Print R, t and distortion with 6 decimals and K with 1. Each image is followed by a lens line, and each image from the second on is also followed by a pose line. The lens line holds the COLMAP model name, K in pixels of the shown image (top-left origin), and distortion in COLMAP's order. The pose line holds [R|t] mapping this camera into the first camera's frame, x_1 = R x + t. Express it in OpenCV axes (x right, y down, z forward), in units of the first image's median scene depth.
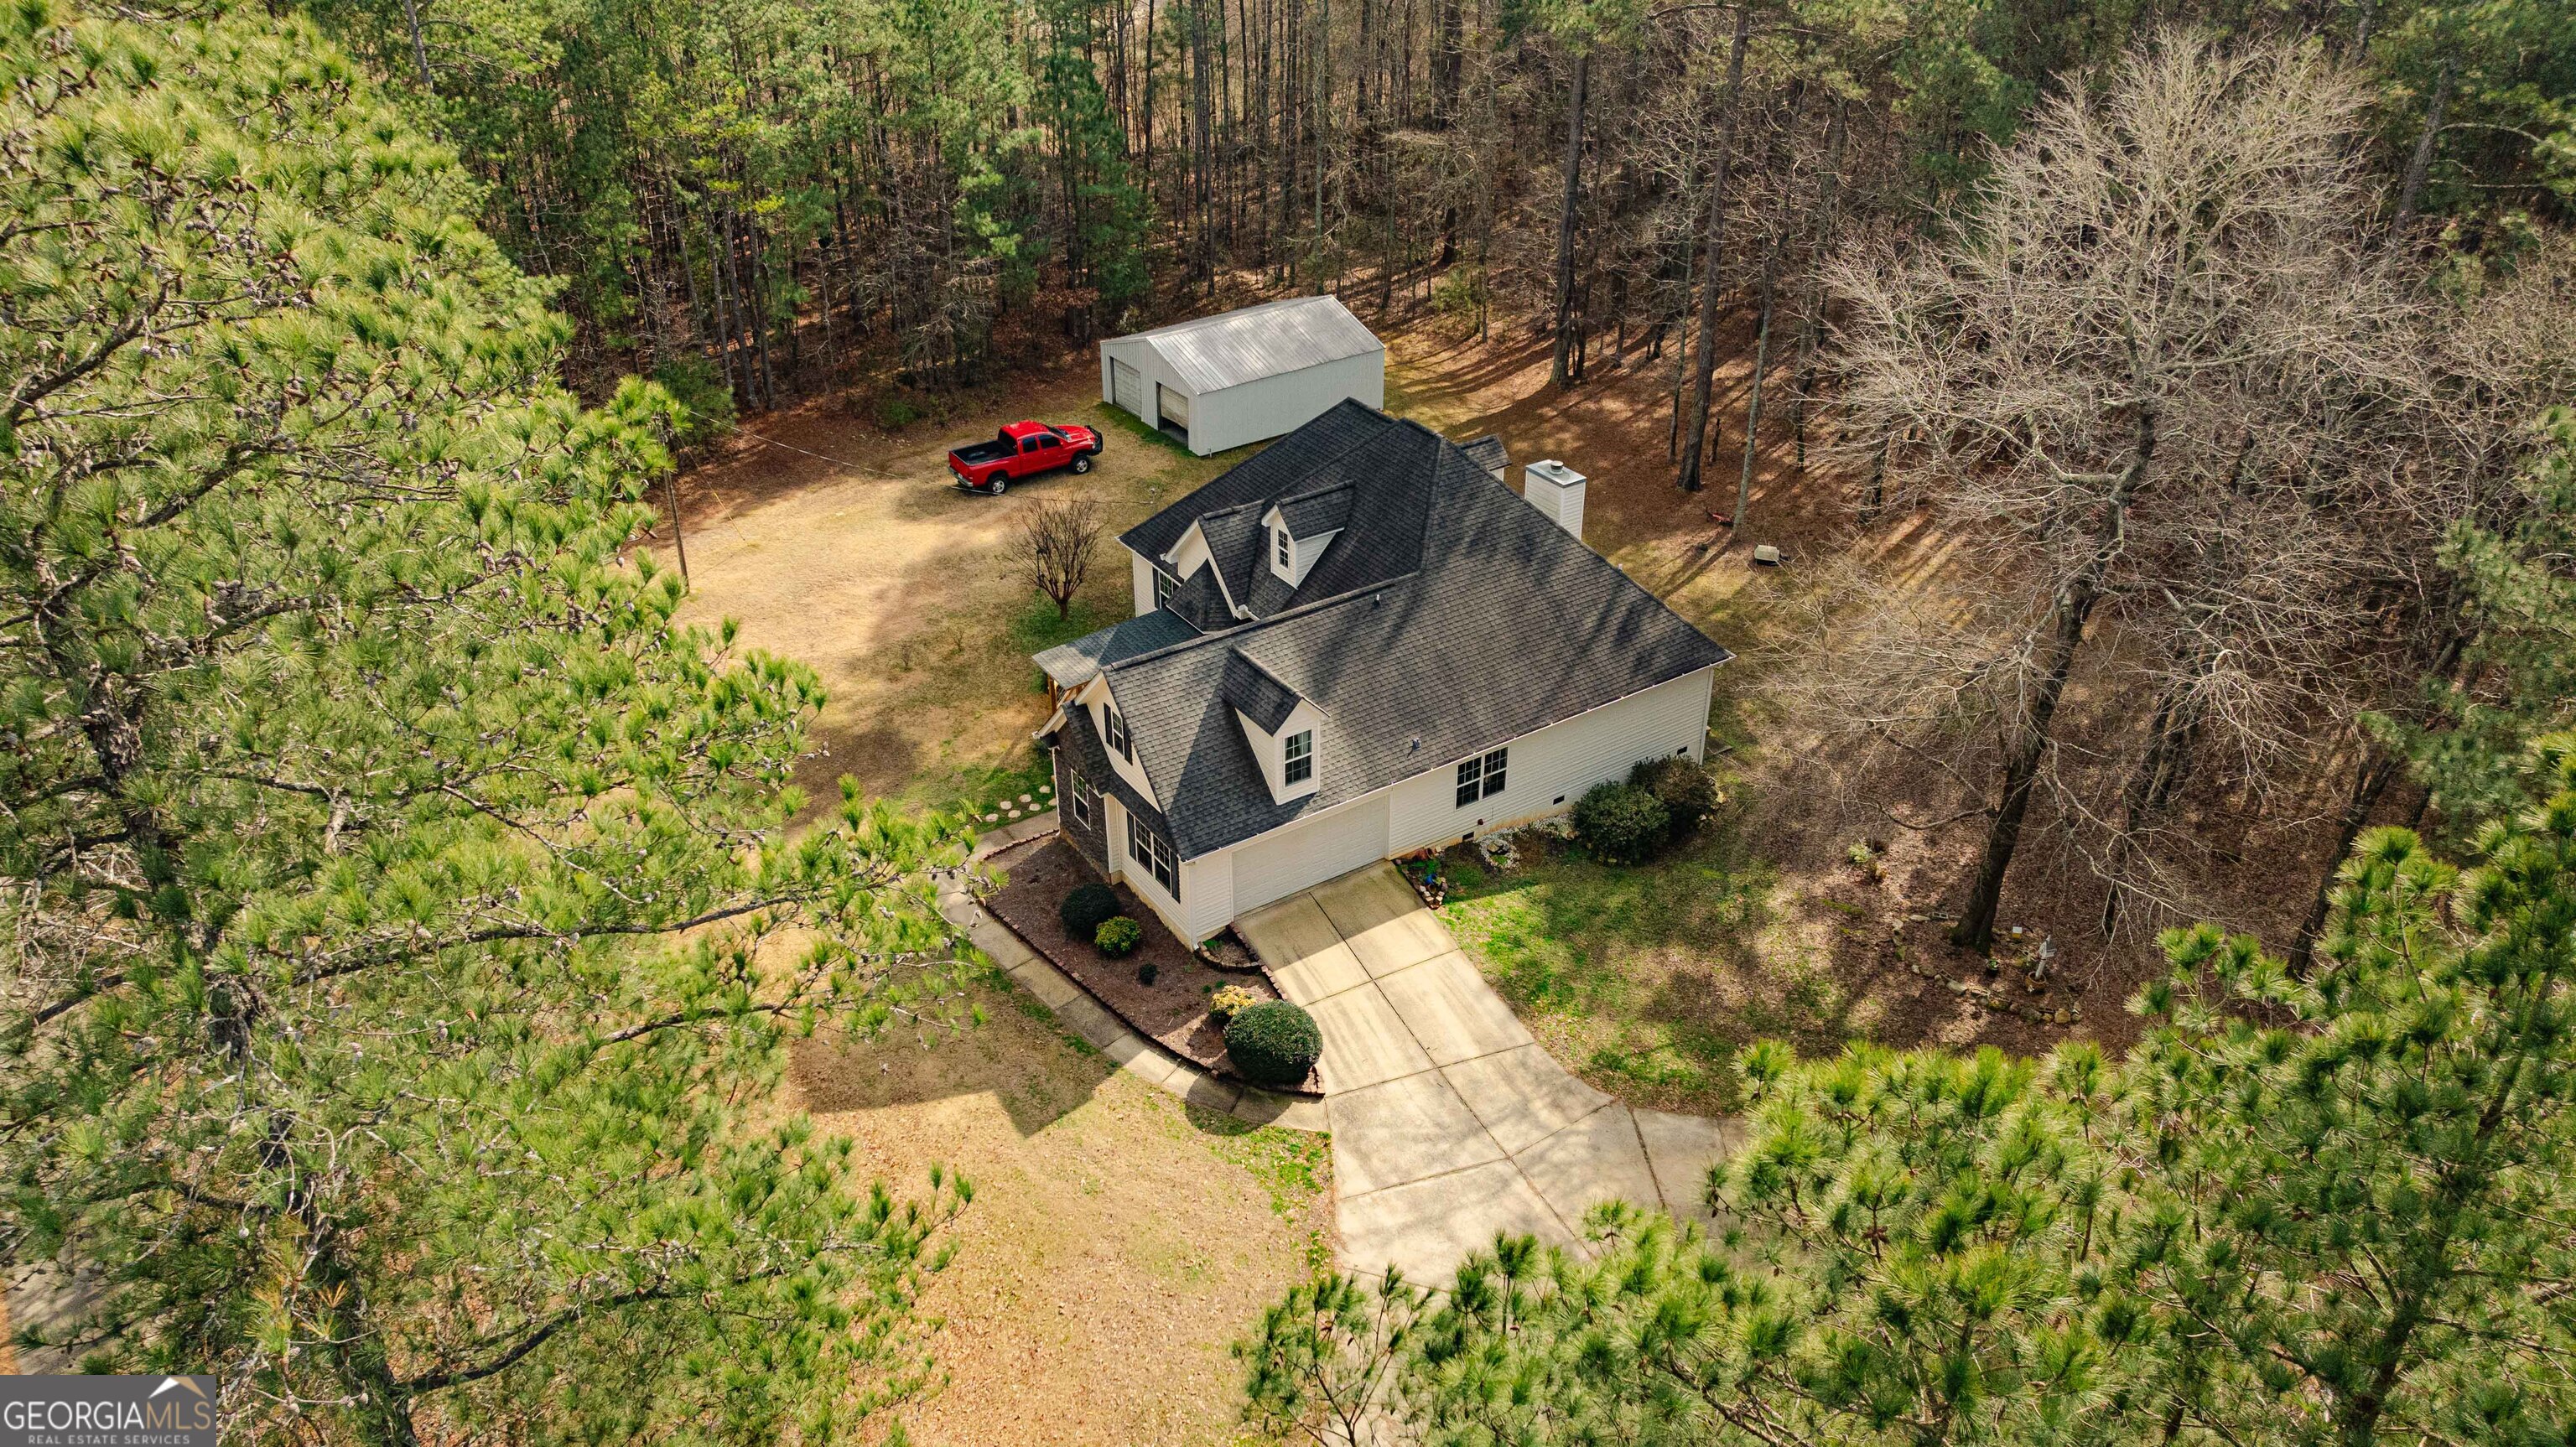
lens RADIAL K [[1809.9, 0, 1291.6], [0, 1809.9, 719.4], [0, 0, 1]] dist [-0.023682, 0.038669]
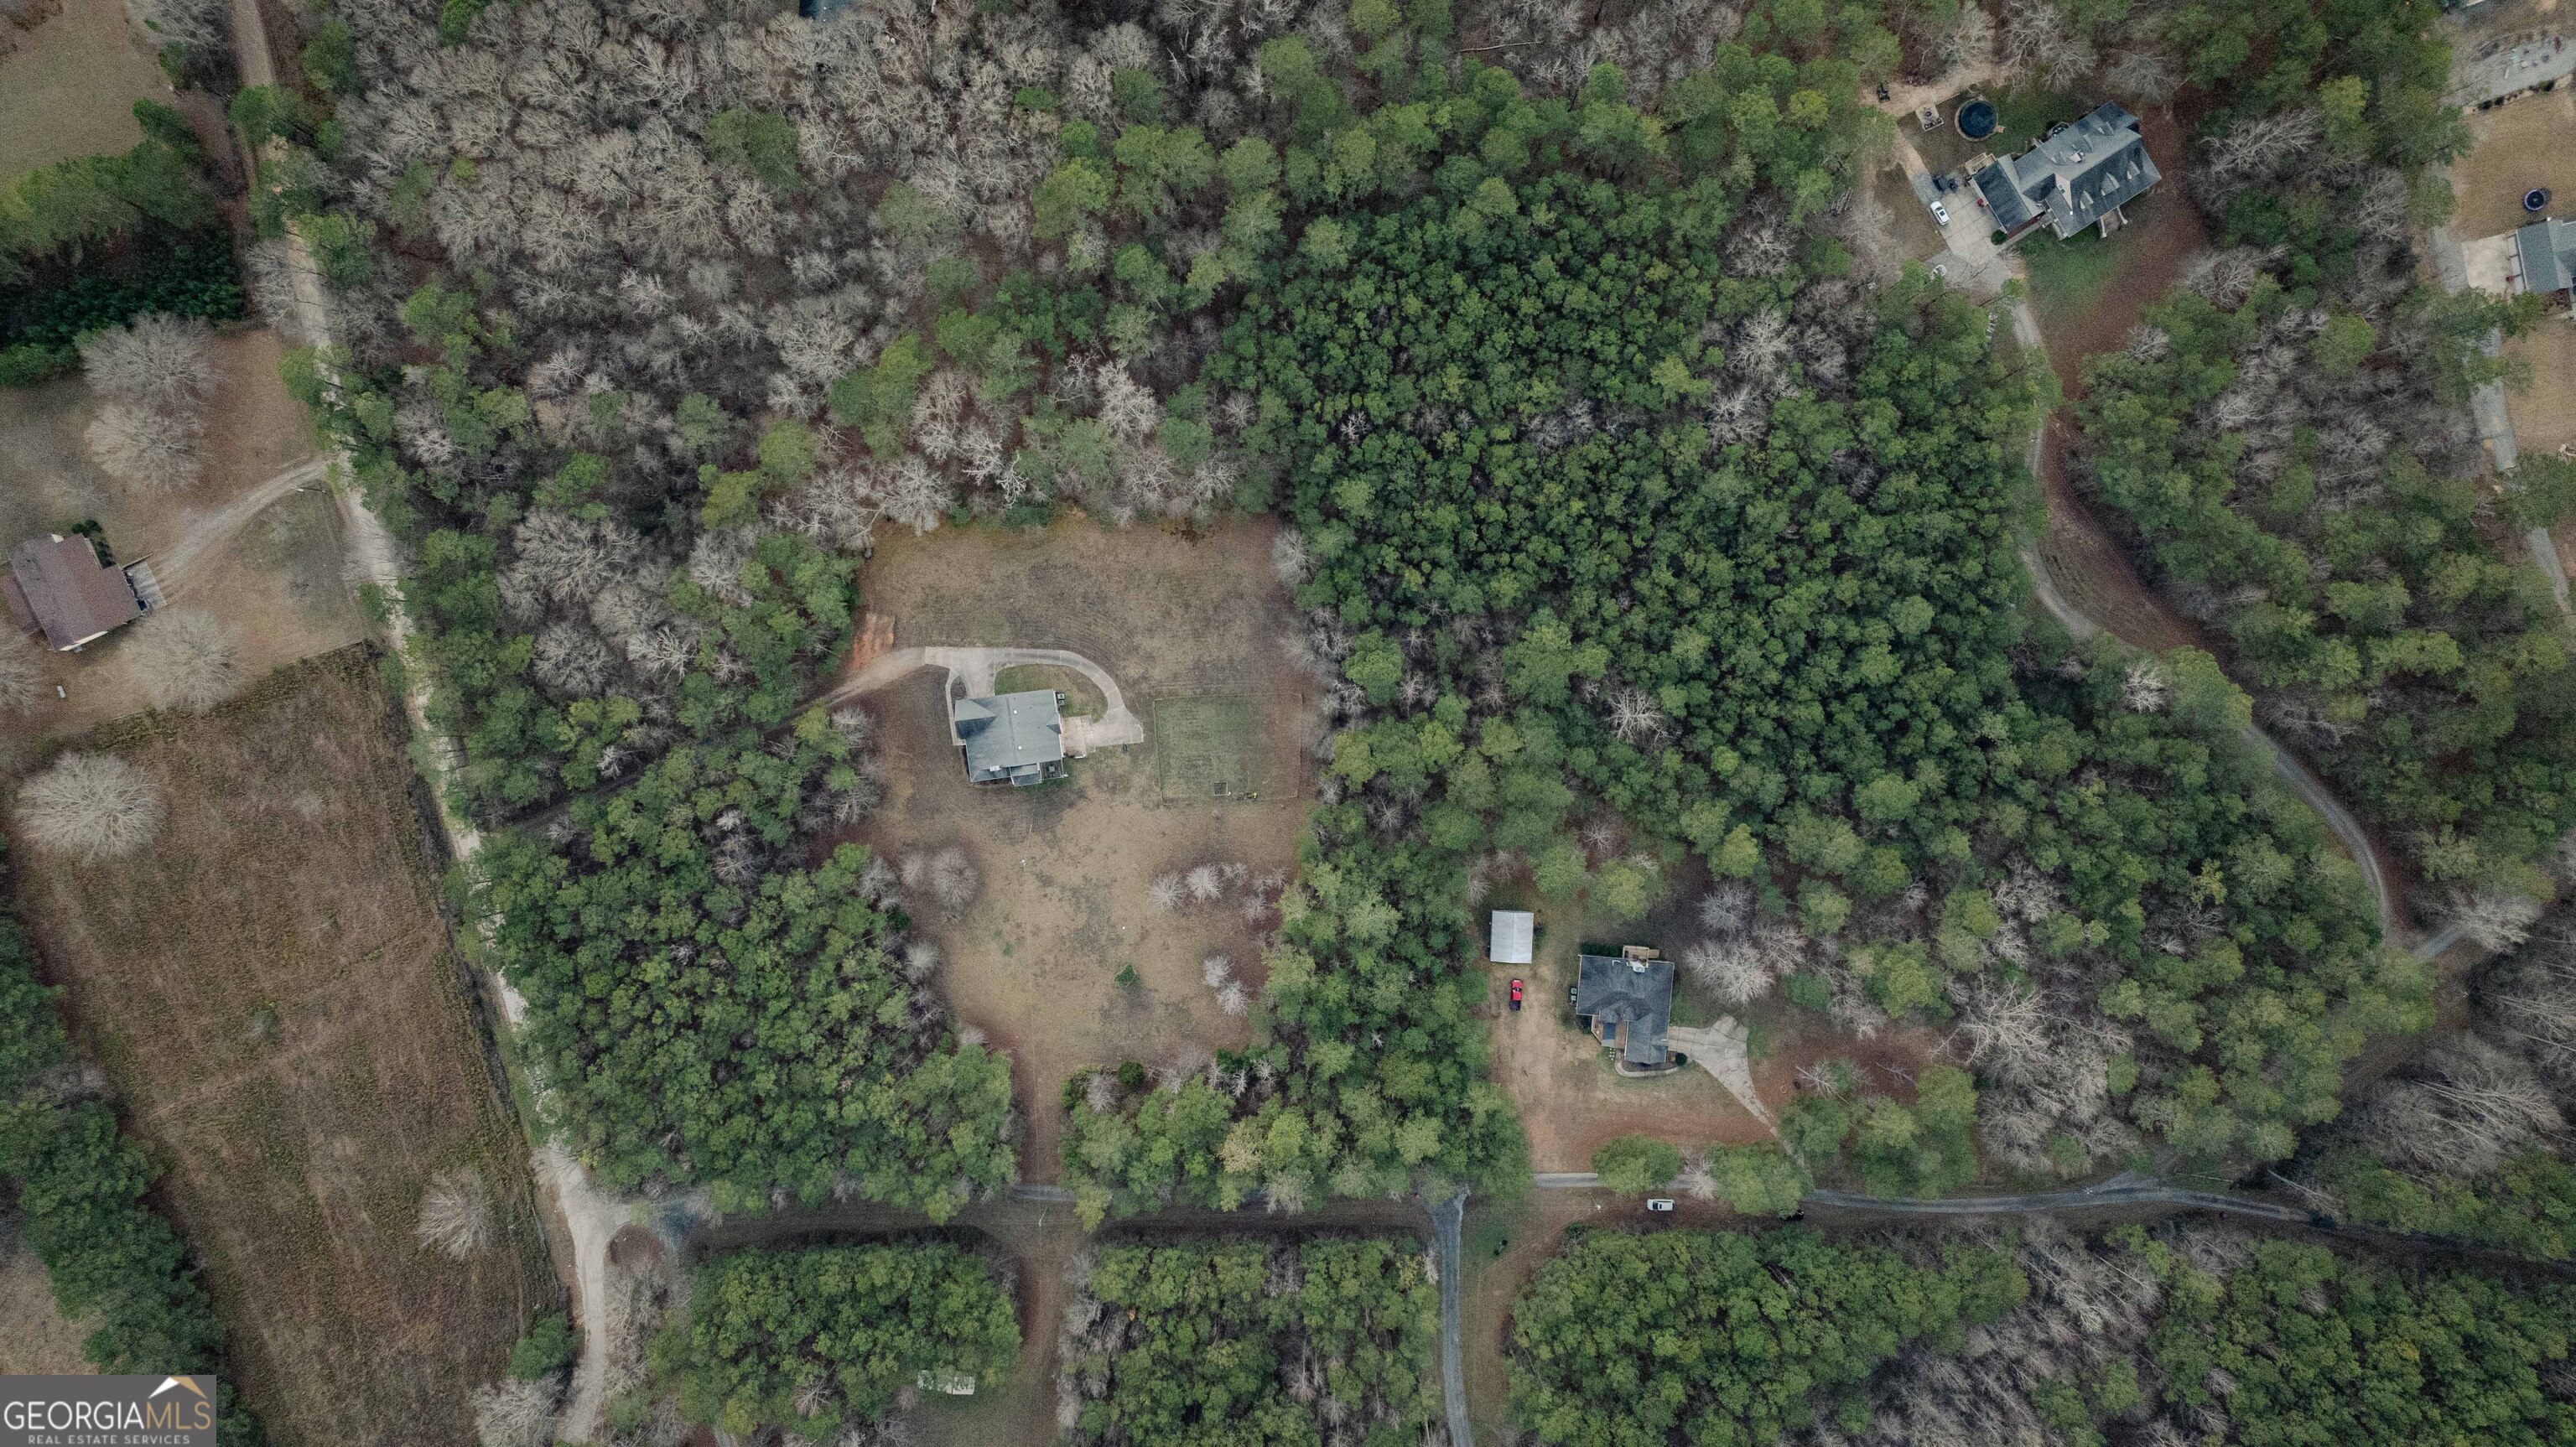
lens RADIAL K [[1809.9, 0, 1287.5], [0, 1809.9, 731.5], [0, 0, 1]] dist [-0.023682, 0.038669]
pose [[0.619263, -0.784939, -0.019584, 0.168536], [0.407061, 0.299615, 0.862863, -6.451613], [-0.671427, -0.542311, 0.505059, -0.886339]]
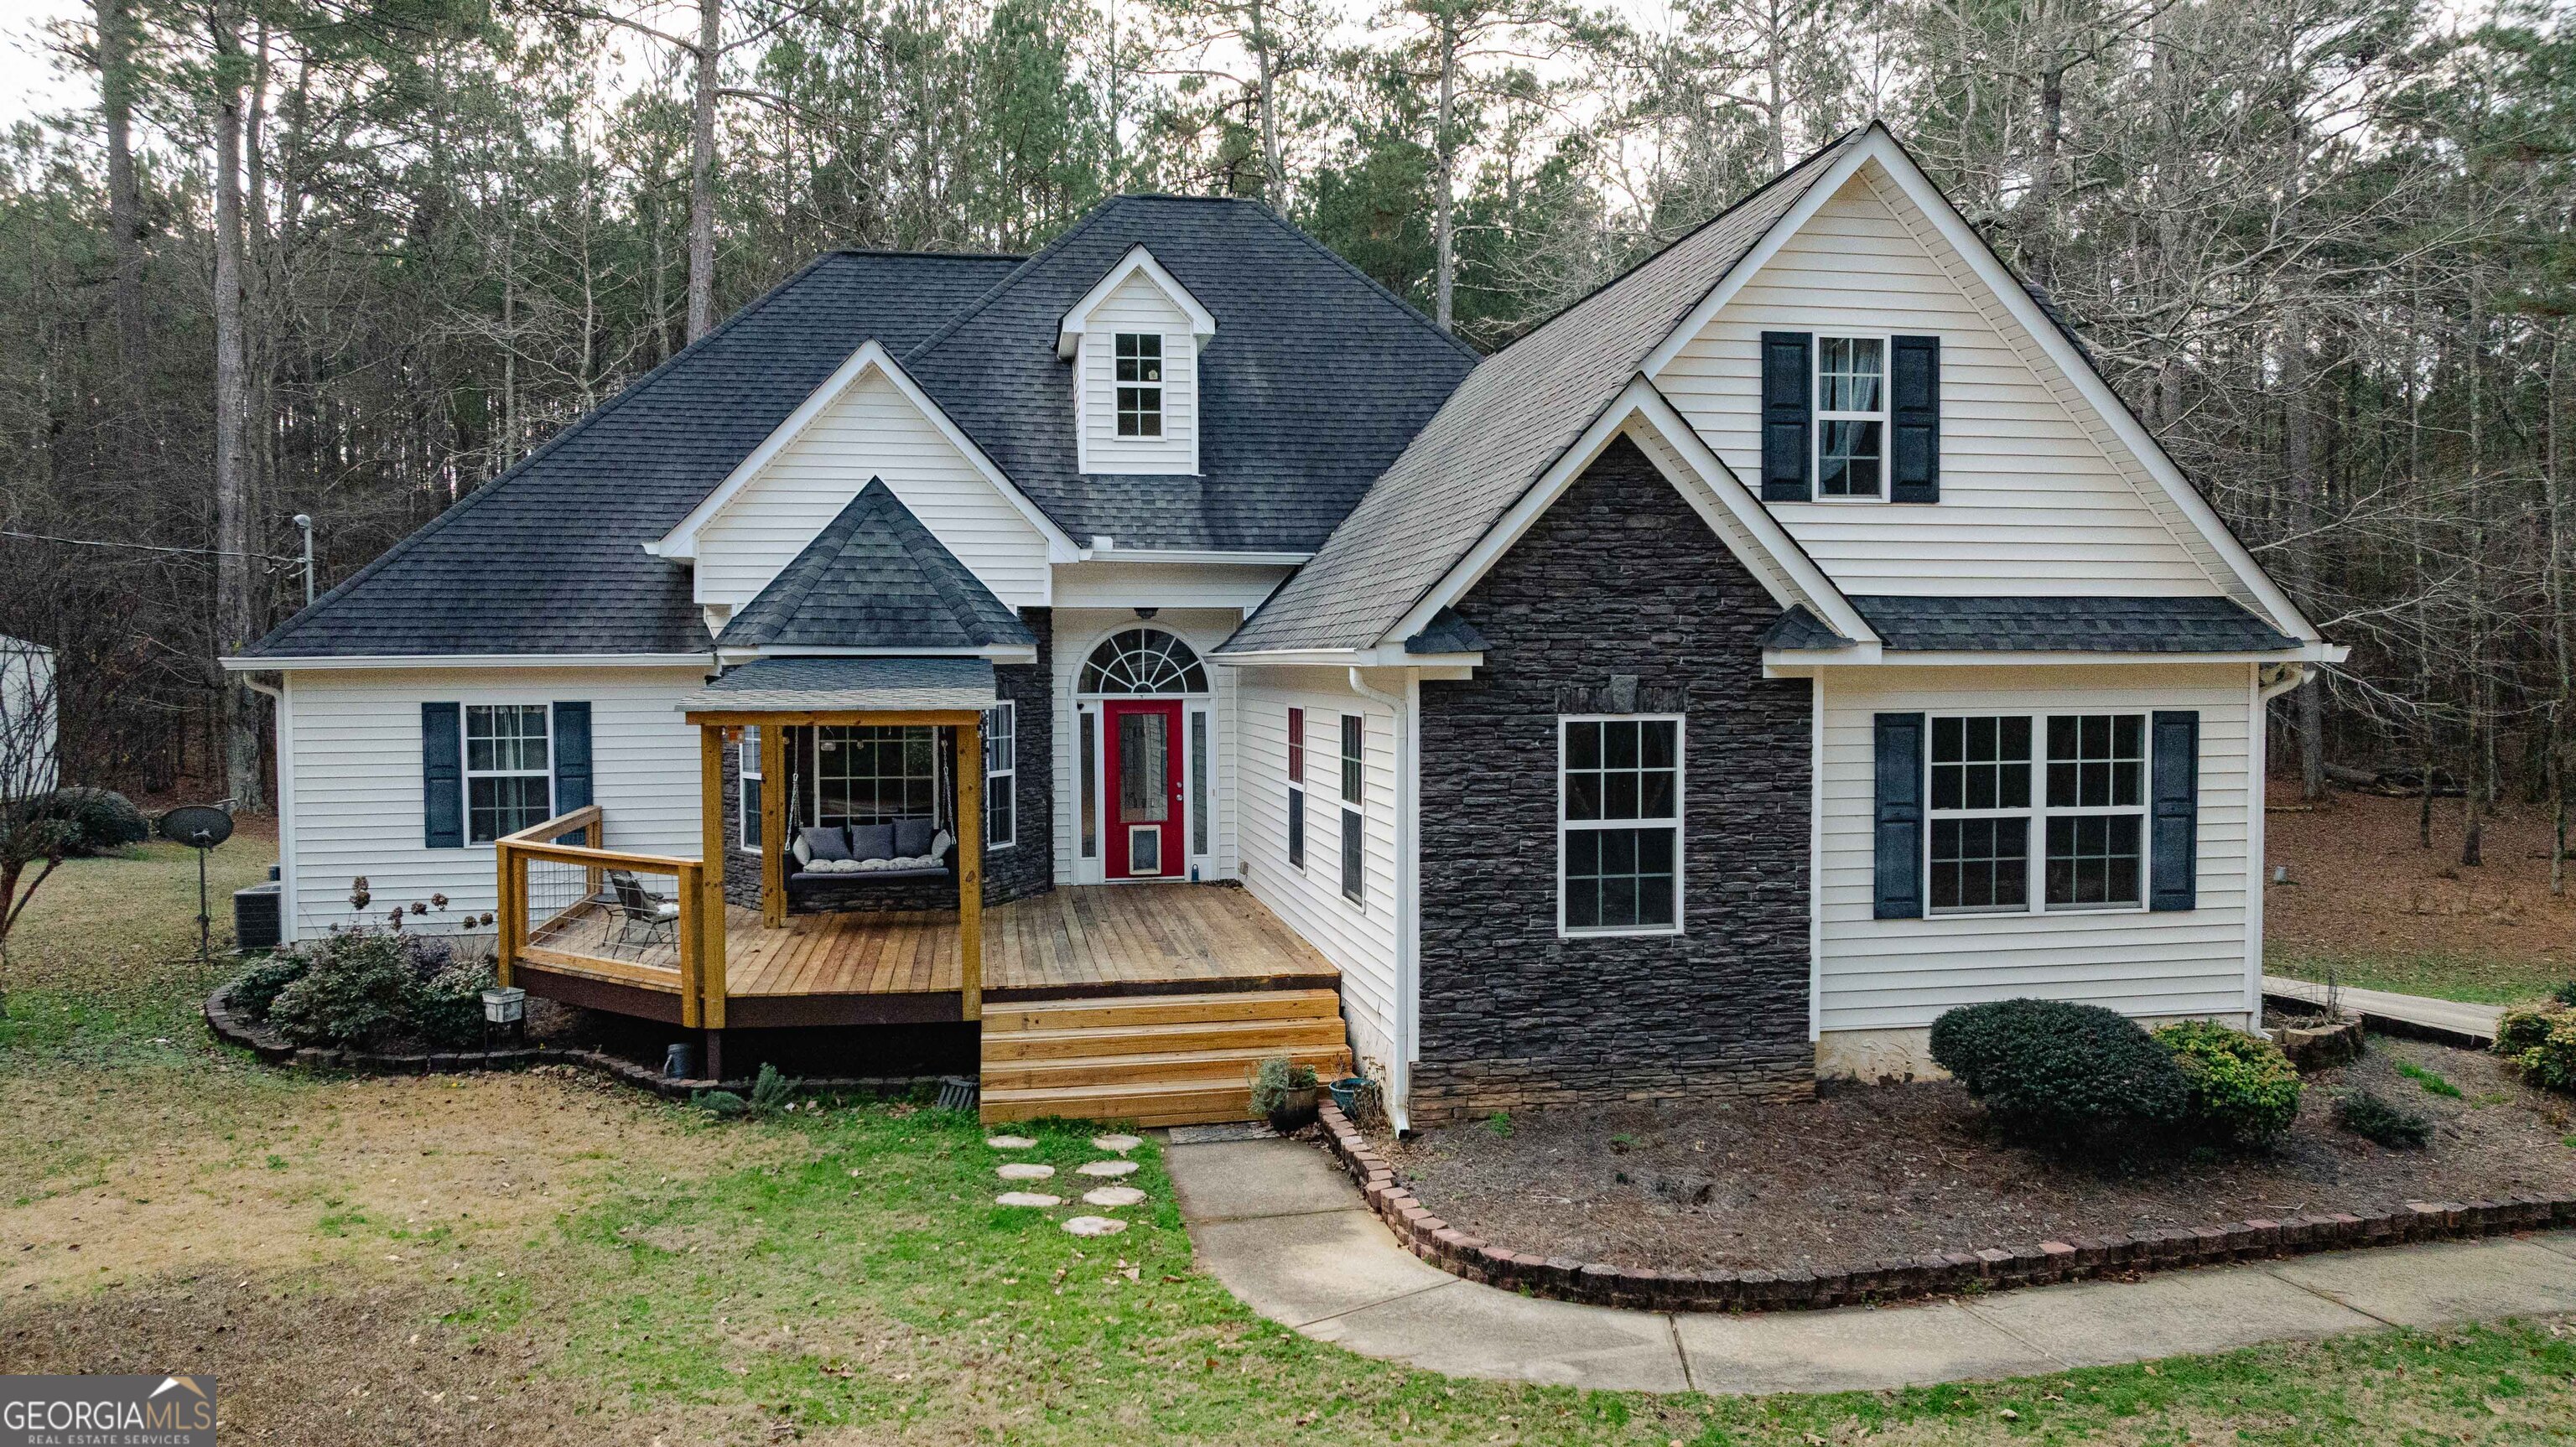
lens RADIAL K [[1809.9, 0, 1288.9], [0, 1809.9, 738.1], [0, 0, 1]] dist [-0.023682, 0.038669]
pose [[0.405437, -0.036060, 0.913411, -0.342978], [0.467577, 0.866793, -0.173324, 0.051843], [-0.785489, 0.497363, 0.368291, 0.870060]]
